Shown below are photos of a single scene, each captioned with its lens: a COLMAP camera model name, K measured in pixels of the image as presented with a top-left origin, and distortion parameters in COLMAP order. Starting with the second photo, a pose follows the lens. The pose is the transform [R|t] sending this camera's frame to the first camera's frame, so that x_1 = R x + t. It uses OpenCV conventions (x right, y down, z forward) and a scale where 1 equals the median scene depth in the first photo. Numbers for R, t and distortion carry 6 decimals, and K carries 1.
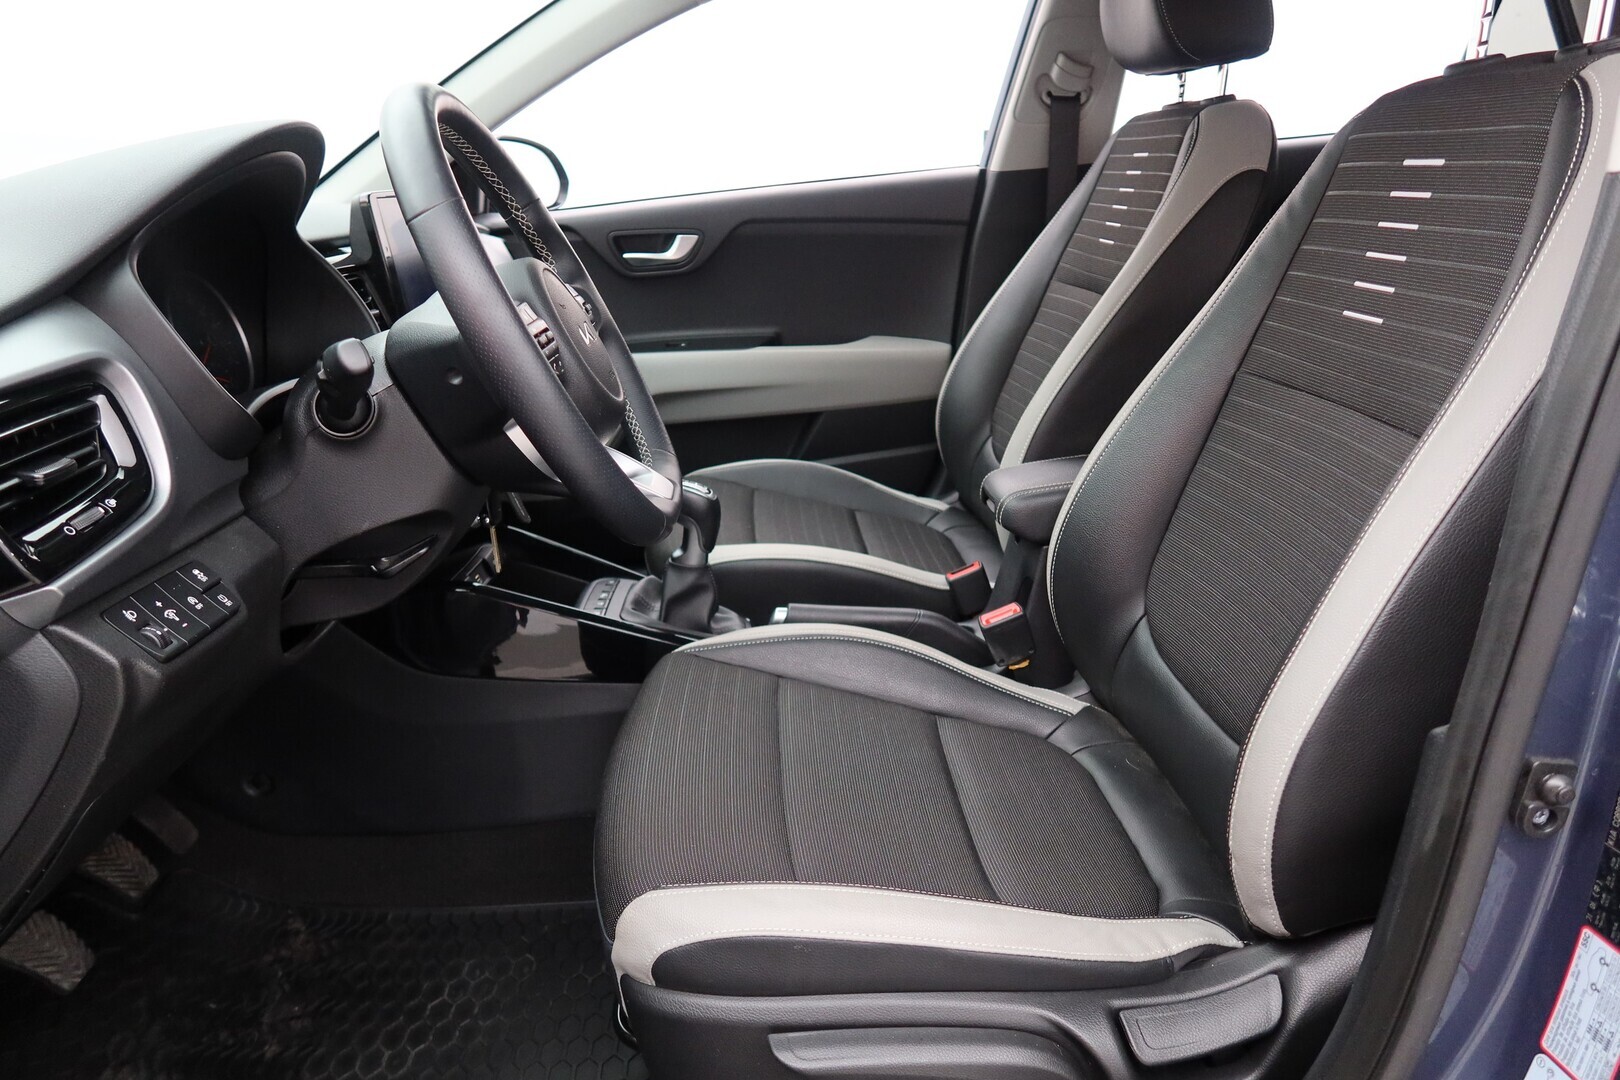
lens RADIAL K [[1095.6, 0, 814.9], [0, 1095.6, 538.3], [0, 0, 1]] dist [-0.006874, 0.002202]
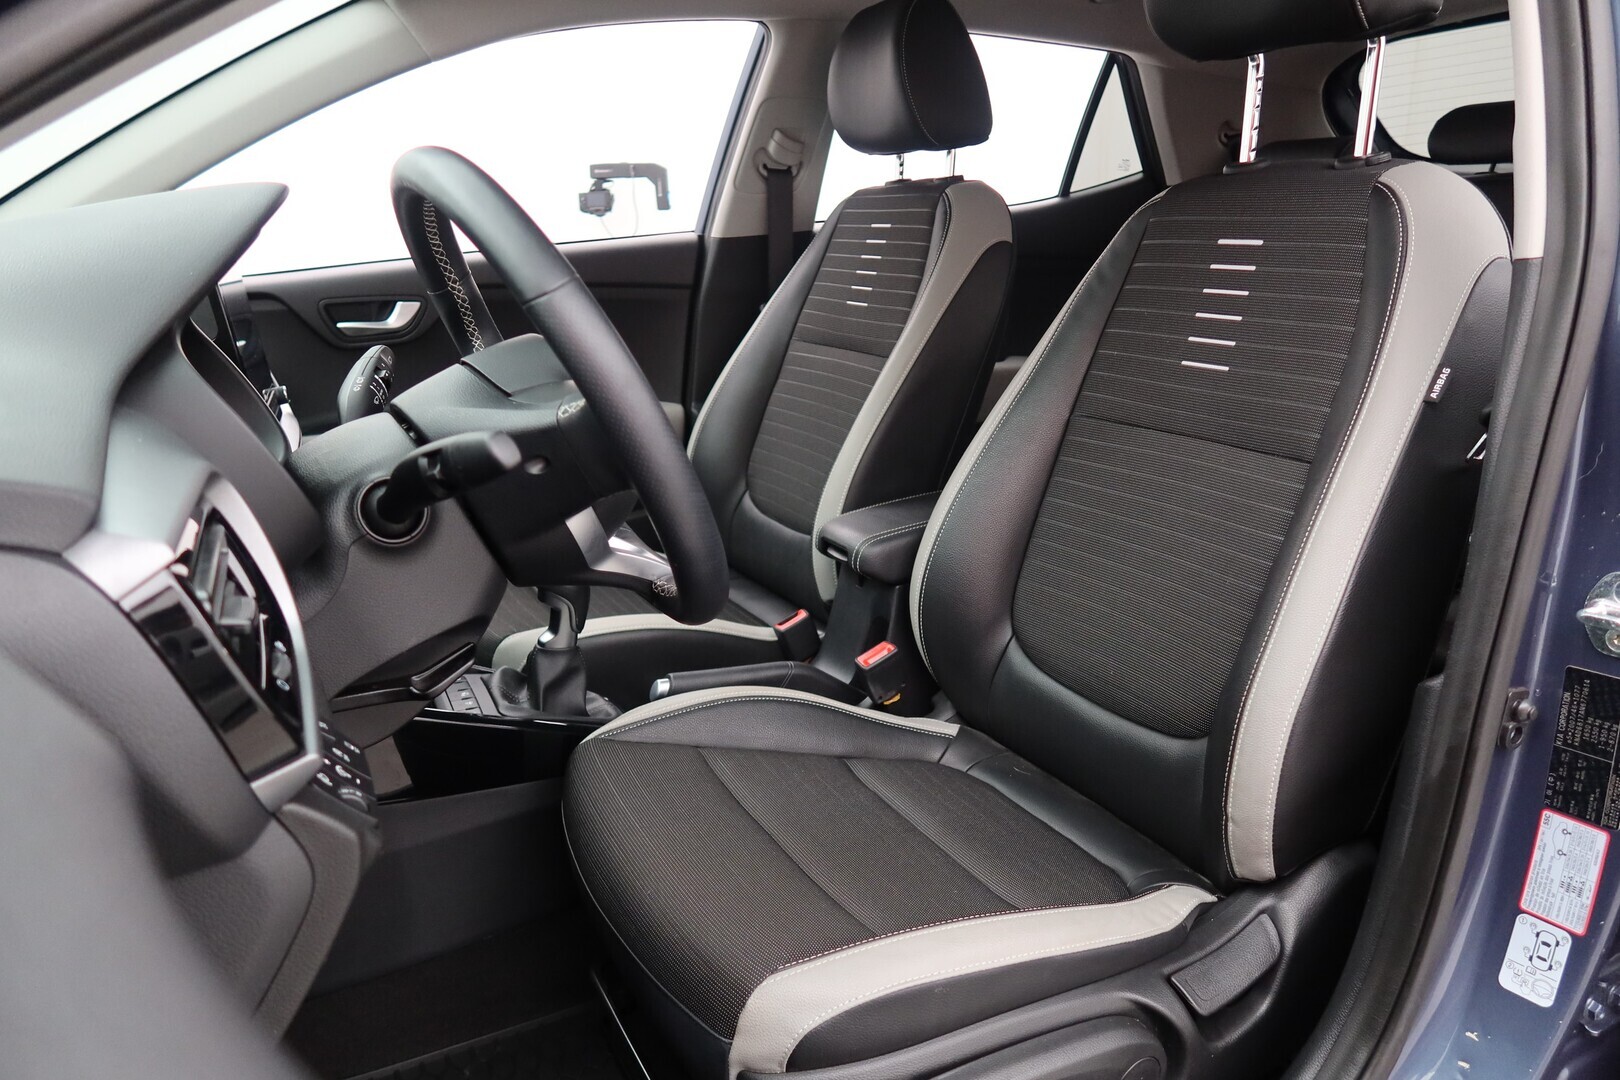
lens RADIAL K [[1095.6, 0, 814.9], [0, 1095.6, 538.3], [0, 0, 1]] dist [-0.006874, 0.002202]
pose [[0.915566, -0.096298, 0.390468, -0.287620], [0.115323, 0.993000, -0.025512, -0.021646], [-0.385278, 0.068388, 0.920263, 0.039600]]
